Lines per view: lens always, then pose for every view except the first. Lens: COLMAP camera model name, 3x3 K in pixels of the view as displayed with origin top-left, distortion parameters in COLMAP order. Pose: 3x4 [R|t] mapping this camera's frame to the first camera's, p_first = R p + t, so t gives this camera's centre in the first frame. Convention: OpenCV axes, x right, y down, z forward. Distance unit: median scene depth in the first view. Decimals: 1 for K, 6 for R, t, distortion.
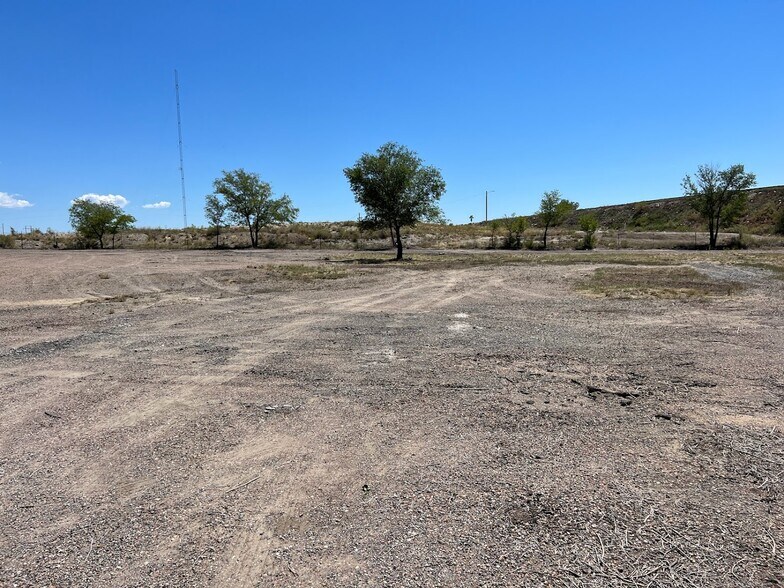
lens RADIAL K [[590.9, 0, 389.8], [0, 590.9, 296.8], [0, 0, 1]] dist [0.062907, -0.071905]
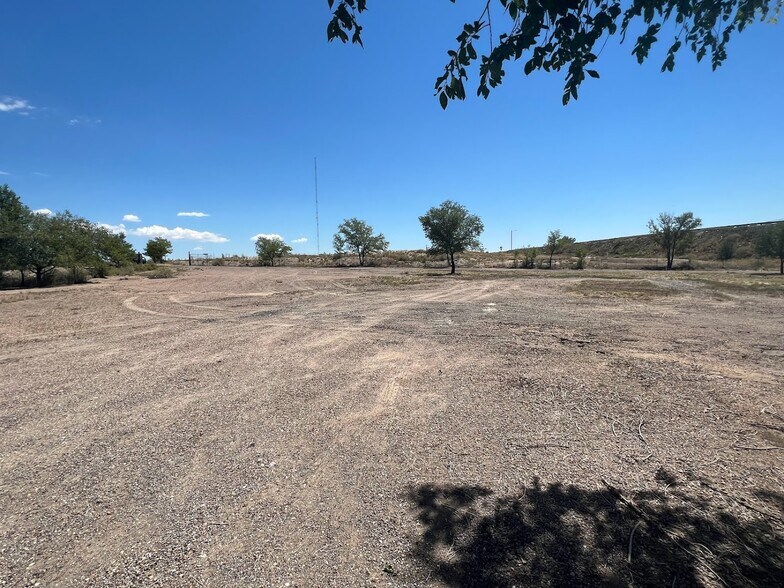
lens RADIAL K [[389.6, 0, 391.3], [0, 389.6, 297.3], [0, 0, 1]] dist [-0.002539, 0.000743]
pose [[0.990439, 0.018638, -0.136685, -0.008205], [-0.019691, 0.999786, -0.006359, 0.020630], [0.136537, 0.008990, 0.990594, -0.111090]]
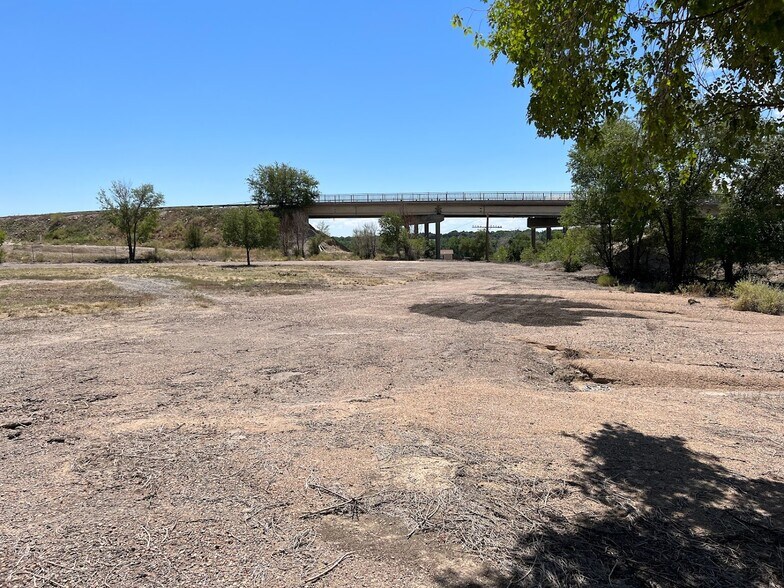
lens RADIAL K [[590.9, 0, 388.6], [0, 590.9, 296.6], [0, 0, 1]] dist [0.062907, -0.071905]
pose [[0.627916, -0.054333, 0.776382, 0.025307], [0.072013, 0.997337, 0.011554, -0.000036], [-0.774943, 0.048654, 0.630156, -0.007531]]
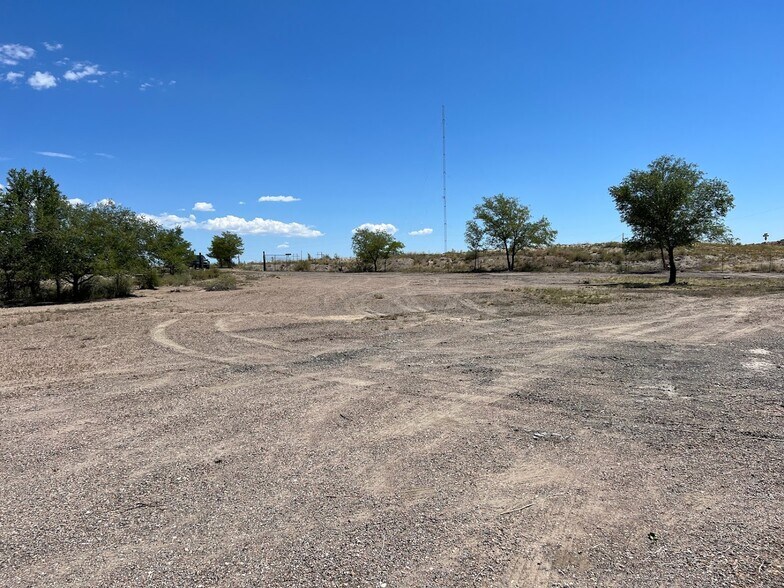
lens RADIAL K [[590.9, 0, 390.3], [0, 590.9, 298.3], [0, 0, 1]] dist [0.062907, -0.071905]
pose [[0.913027, 0.021701, -0.407320, -0.011908], [-0.036350, 0.998939, -0.028260, -0.000555], [0.406275, 0.040608, 0.912848, -0.003782]]
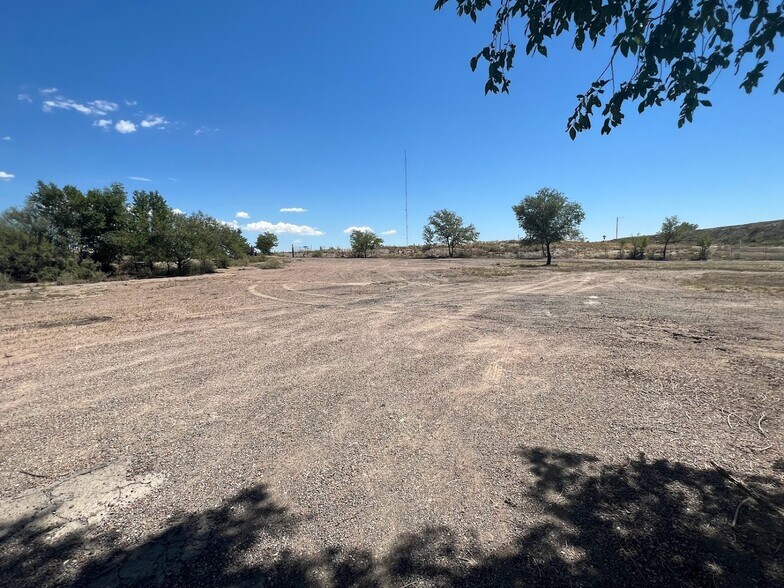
lens RADIAL K [[389.6, 0, 388.7], [0, 389.6, 297.7], [0, 0, 1]] dist [-0.002539, 0.000743]
pose [[0.933918, 0.041405, -0.355082, -0.019319], [-0.035312, 0.999097, 0.023626, 0.023361], [0.355739, -0.009526, 0.934537, -0.158643]]
